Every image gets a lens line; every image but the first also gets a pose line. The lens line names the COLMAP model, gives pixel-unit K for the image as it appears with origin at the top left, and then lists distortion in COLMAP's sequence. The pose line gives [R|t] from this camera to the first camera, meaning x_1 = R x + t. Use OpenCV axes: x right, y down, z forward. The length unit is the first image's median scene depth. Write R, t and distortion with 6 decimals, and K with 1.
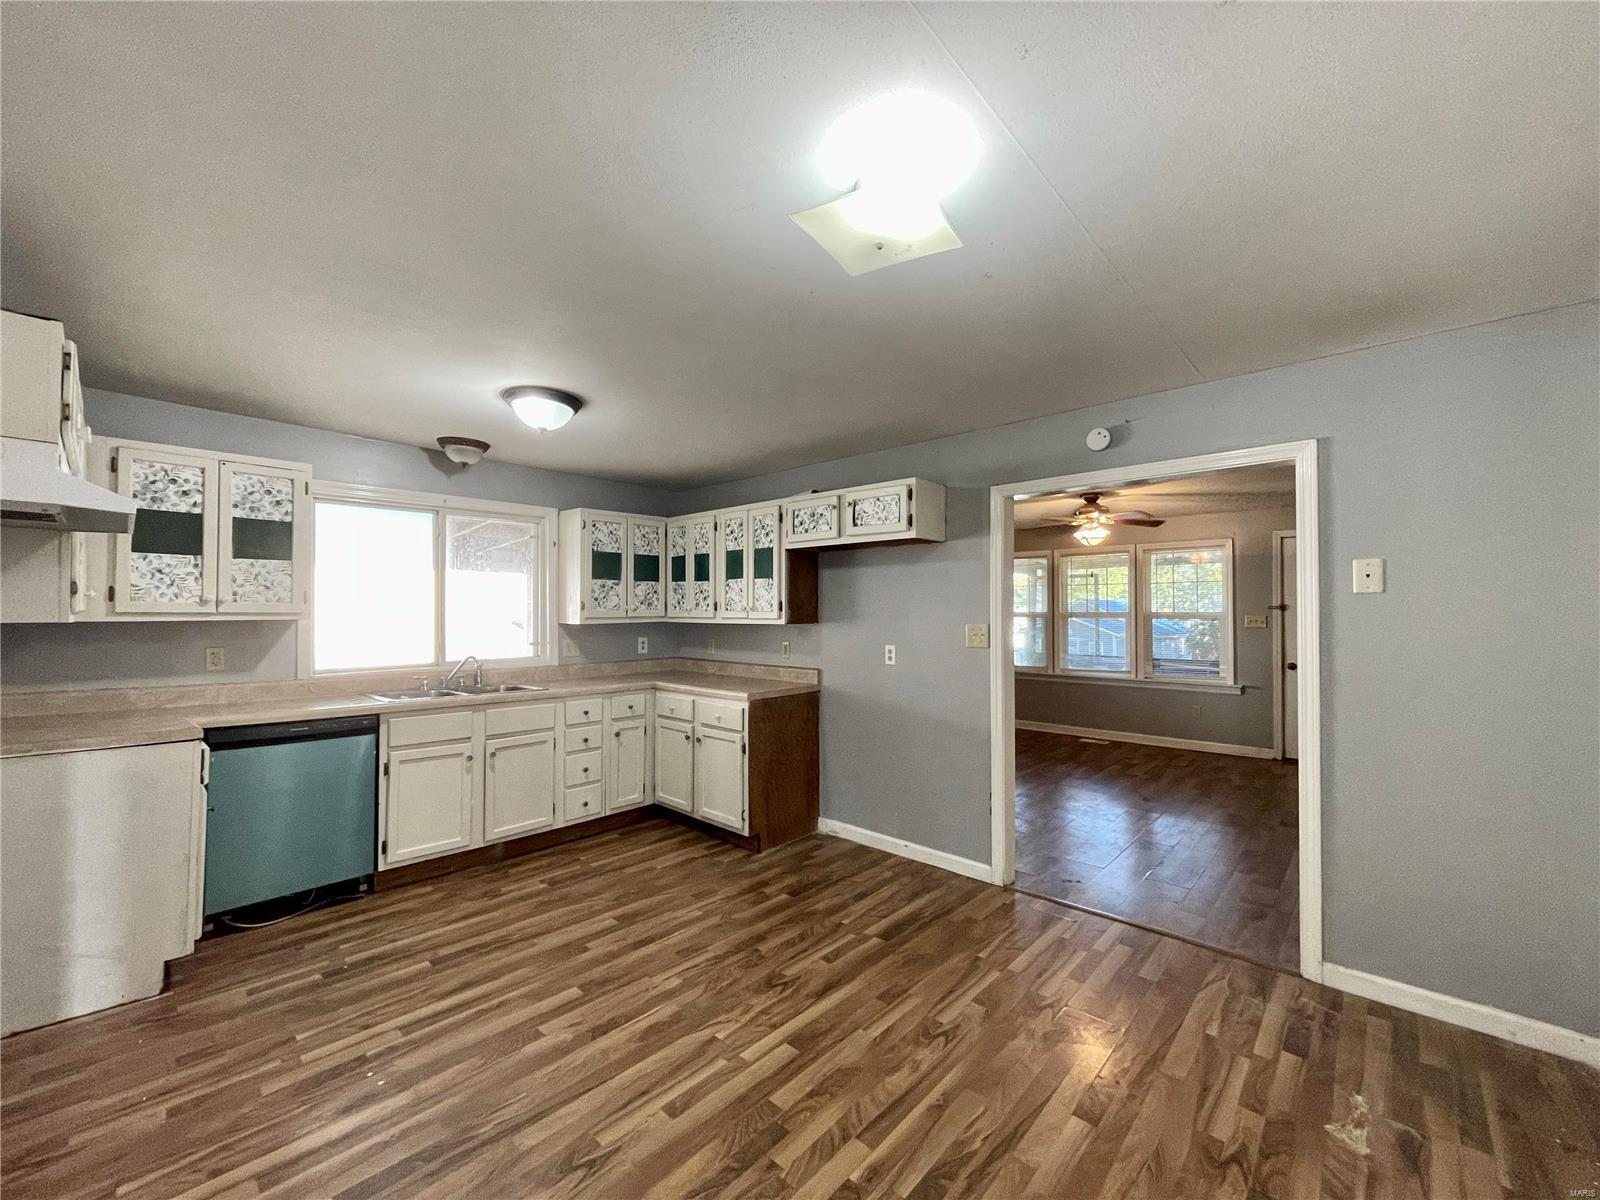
lens RADIAL K [[643.8, 0, 796.2], [0, 643.8, 603.1], [0, 0, 1]] dist [-0.001901, 0.000585]
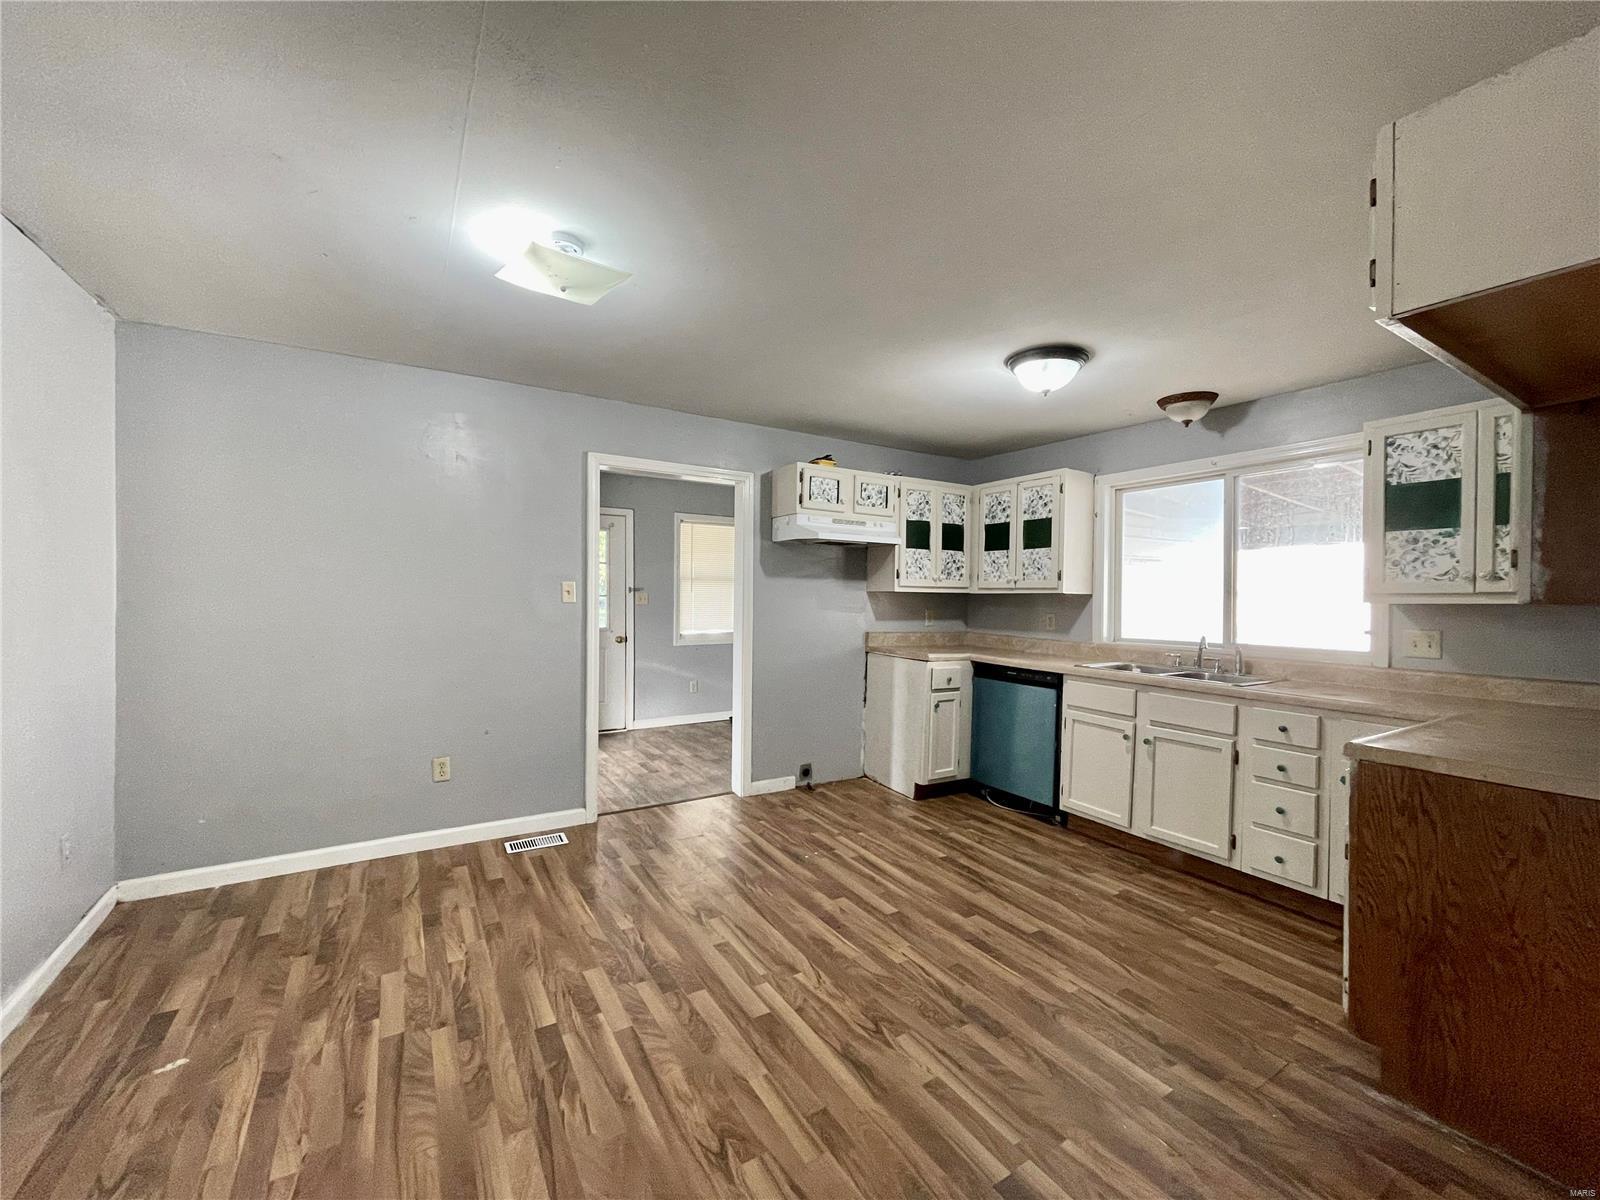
lens RADIAL K [[643.8, 0, 796.2], [0, 643.8, 603.1], [0, 0, 1]] dist [-0.001901, 0.000585]
pose [[-0.267426, 0.007463, -0.963550, 0.708592], [0.004183, 0.999970, 0.006584, 0.041455], [0.963569, -0.002270, -0.267449, 1.008431]]
